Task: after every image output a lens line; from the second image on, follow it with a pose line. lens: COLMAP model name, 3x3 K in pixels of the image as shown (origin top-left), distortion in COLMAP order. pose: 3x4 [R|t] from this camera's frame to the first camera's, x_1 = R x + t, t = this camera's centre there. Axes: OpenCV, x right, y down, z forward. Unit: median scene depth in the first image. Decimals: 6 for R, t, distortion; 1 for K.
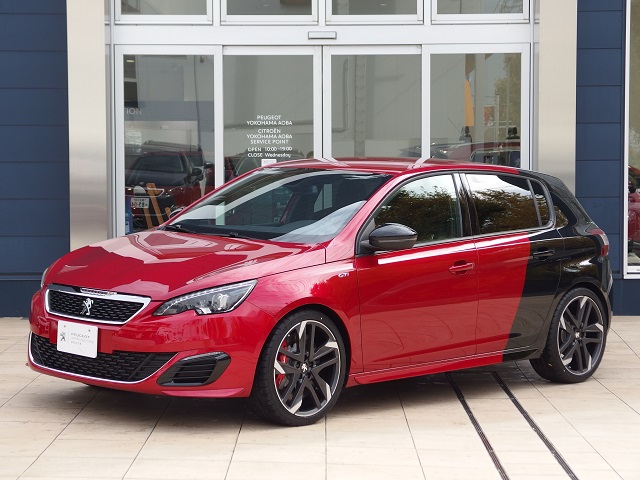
lens RADIAL K [[1584.7, 0, 320.0], [0, 1584.7, 240.0], [0, 0, 1]] dist [0.112945, 0.328910]
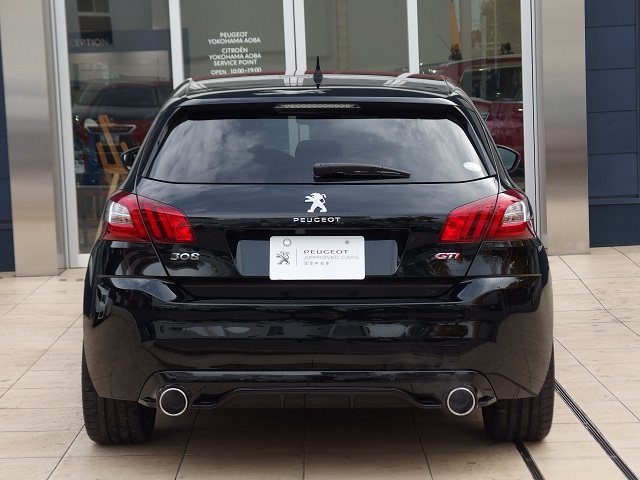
lens RADIAL K [[1583.0, 0, 320.7], [0, 1583.0, 272.3], [0, 0, 1]] dist [-0.009728, 0.283217]
pose [[0.999240, -0.038635, 0.005238, 0.006071], [0.038233, 0.997316, 0.062445, 0.000545], [-0.007636, -0.062197, 0.998035, 0.120348]]
